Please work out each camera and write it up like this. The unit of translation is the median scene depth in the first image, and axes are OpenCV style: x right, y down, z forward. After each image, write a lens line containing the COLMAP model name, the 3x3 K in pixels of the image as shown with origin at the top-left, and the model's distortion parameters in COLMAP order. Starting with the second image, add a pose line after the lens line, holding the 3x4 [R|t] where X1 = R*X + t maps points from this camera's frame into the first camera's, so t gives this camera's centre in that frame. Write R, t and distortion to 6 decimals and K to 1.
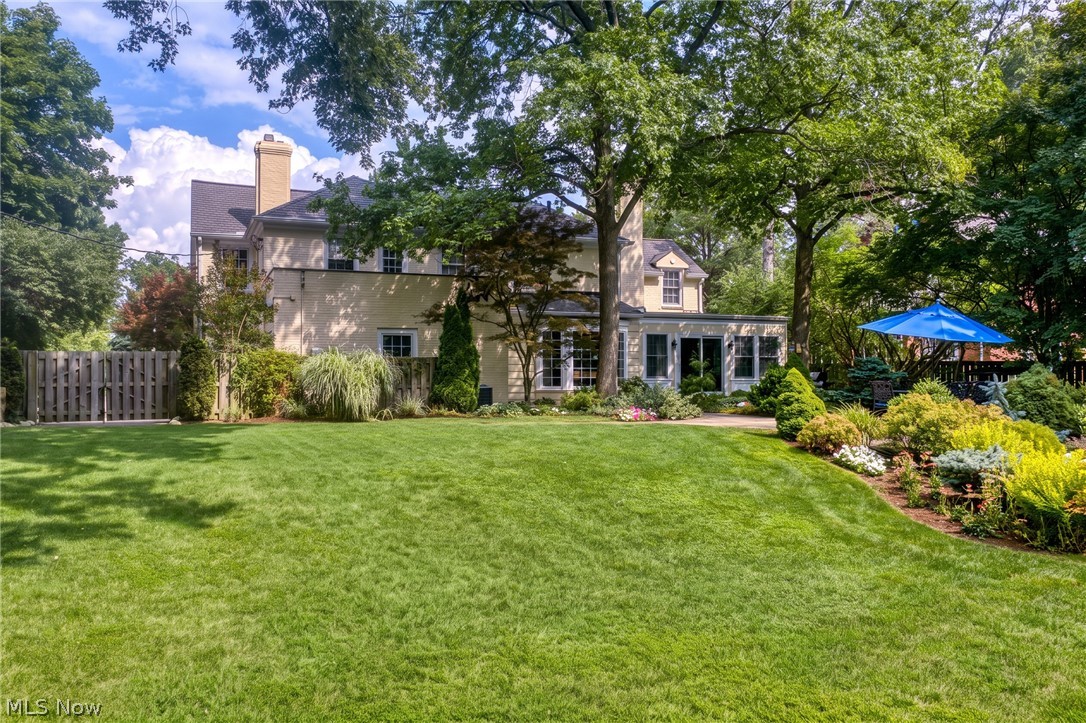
lens RADIAL K [[900.8, 0, 543.0], [0, 900.8, 361.5], [0, 0, 1]] dist [0.069042, -0.121989]
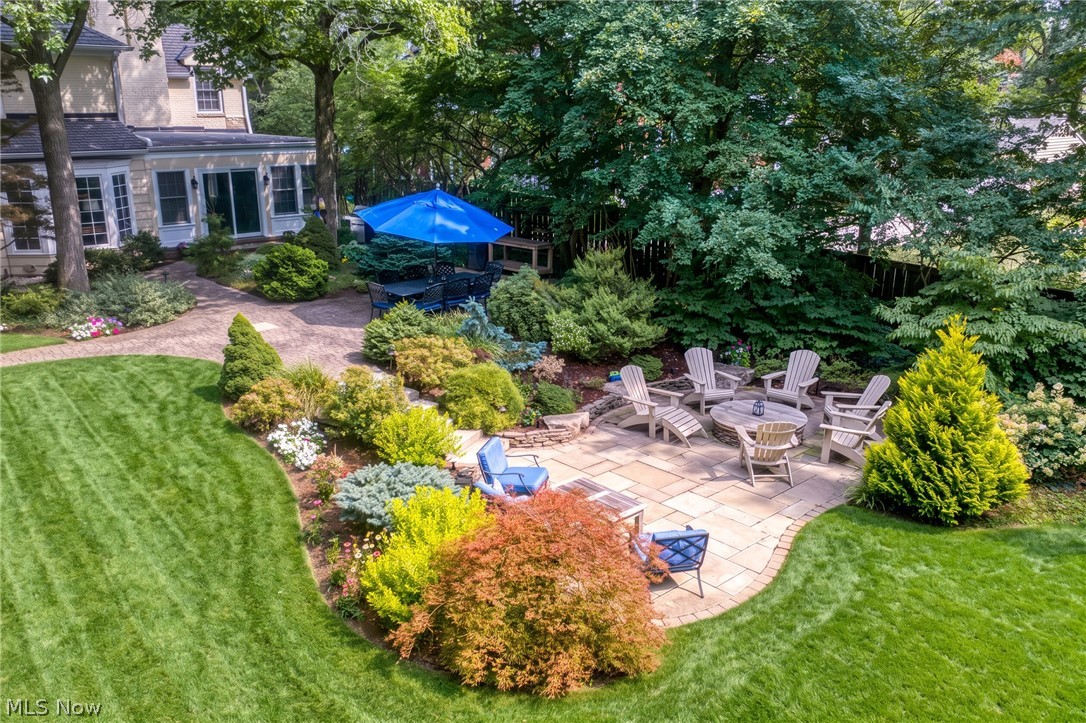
lens RADIAL K [[900.8, 0, 543.0], [0, 900.8, 361.5], [0, 0, 1]] dist [0.069042, -0.121989]
pose [[0.931439, -0.106065, 0.348096, 0.131795], [-0.002501, 0.954691, 0.297588, -0.110082], [-0.363888, -0.278055, 0.888972, 0.071988]]
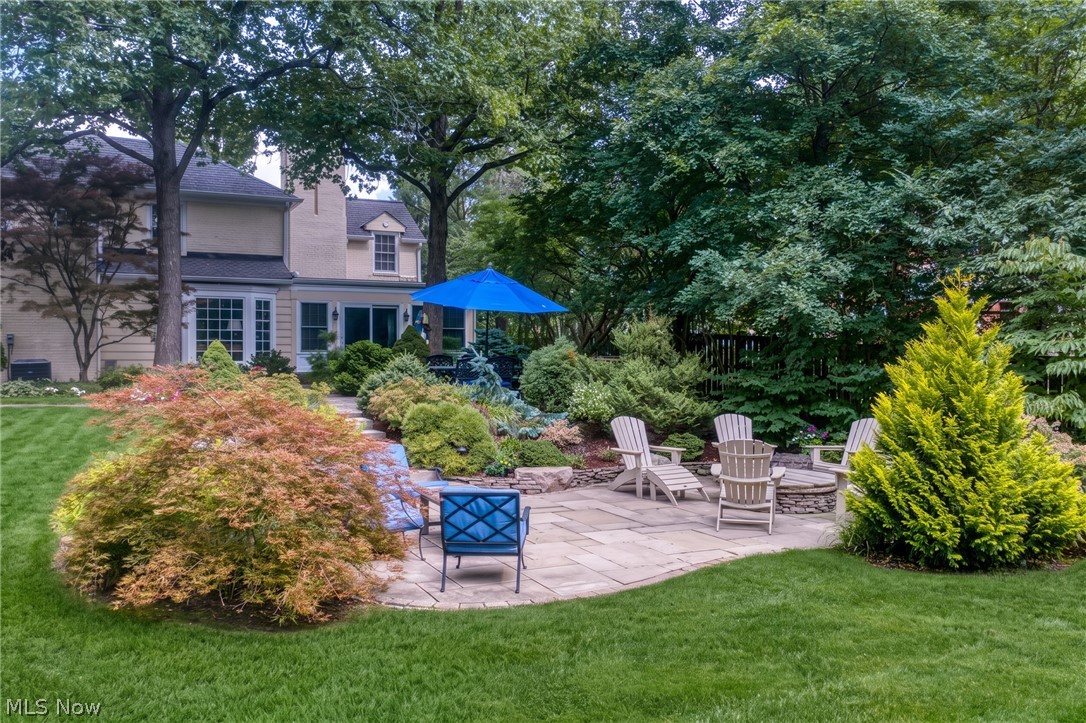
lens RADIAL K [[900.8, 0, 543.0], [0, 900.8, 361.5], [0, 0, 1]] dist [0.069042, -0.121989]
pose [[0.997915, -0.005356, 0.064320, 0.285919], [0.003640, 0.999635, 0.026756, 0.004933], [-0.064440, -0.026466, 0.997571, 0.085097]]
